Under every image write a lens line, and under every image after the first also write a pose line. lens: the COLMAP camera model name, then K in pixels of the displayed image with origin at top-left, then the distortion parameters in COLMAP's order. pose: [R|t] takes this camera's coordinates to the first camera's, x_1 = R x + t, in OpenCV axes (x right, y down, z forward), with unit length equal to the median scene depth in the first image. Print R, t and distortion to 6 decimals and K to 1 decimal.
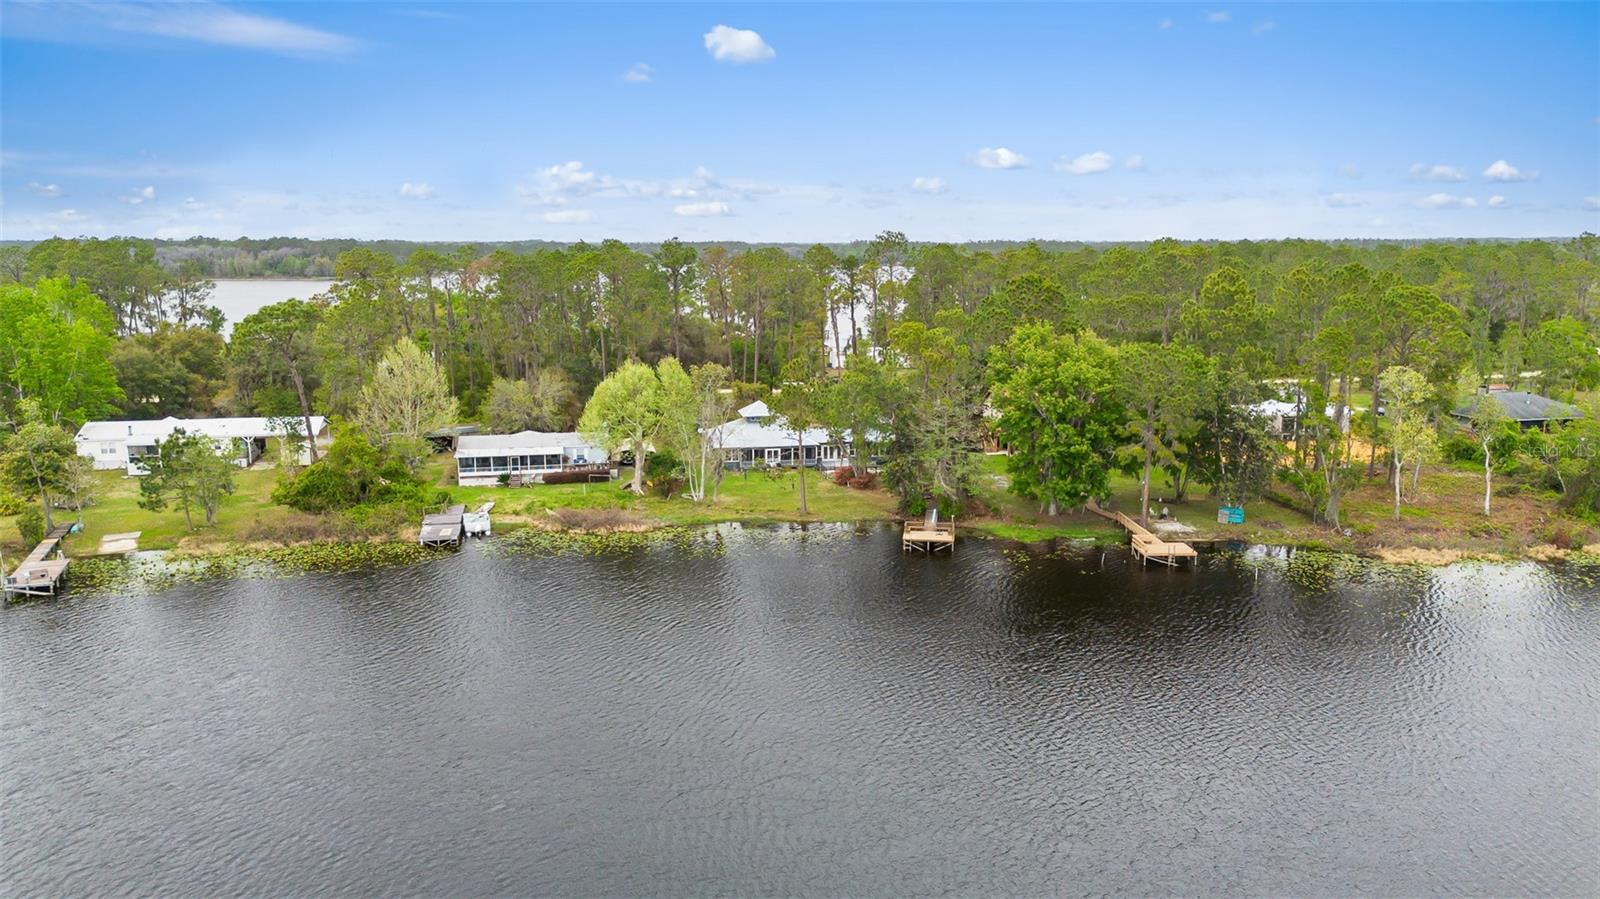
lens RADIAL K [[1161.3, 0, 803.2], [0, 1161.3, 449.1], [0, 0, 1]] dist [0.008051, 0.001477]
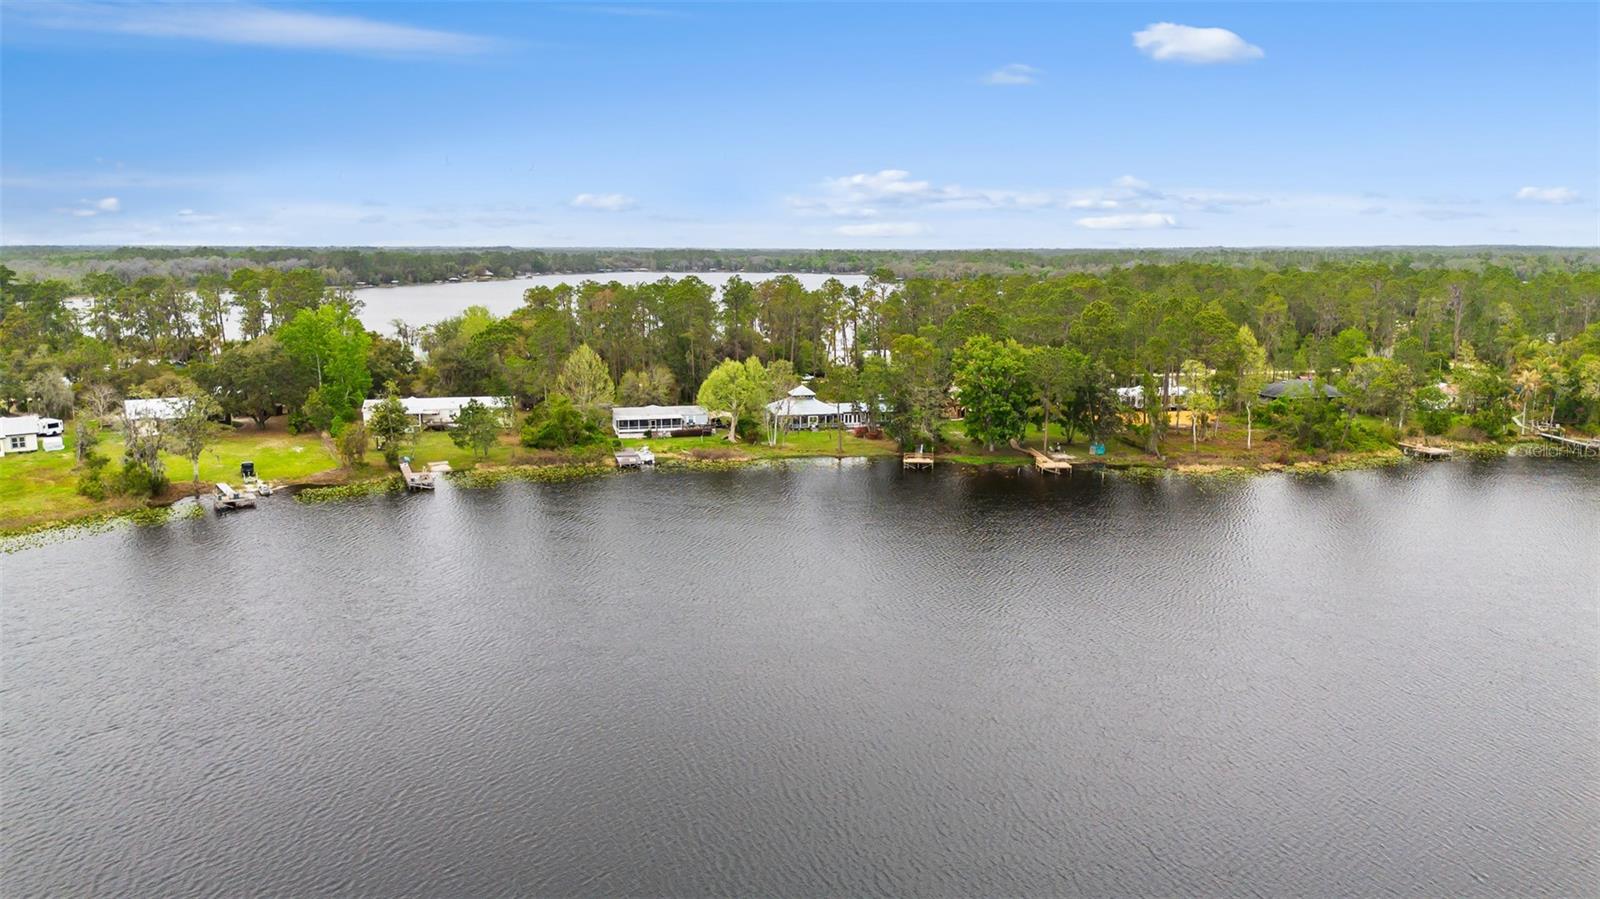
lens RADIAL K [[1161.3, 0, 803.7], [0, 1161.3, 450.8], [0, 0, 1]] dist [0.008051, 0.001477]
pose [[0.999406, -0.004930, 0.034119, -0.108546], [0.005007, 0.999985, -0.002176, 0.058587], [-0.034108, 0.002345, 0.999415, -0.640606]]
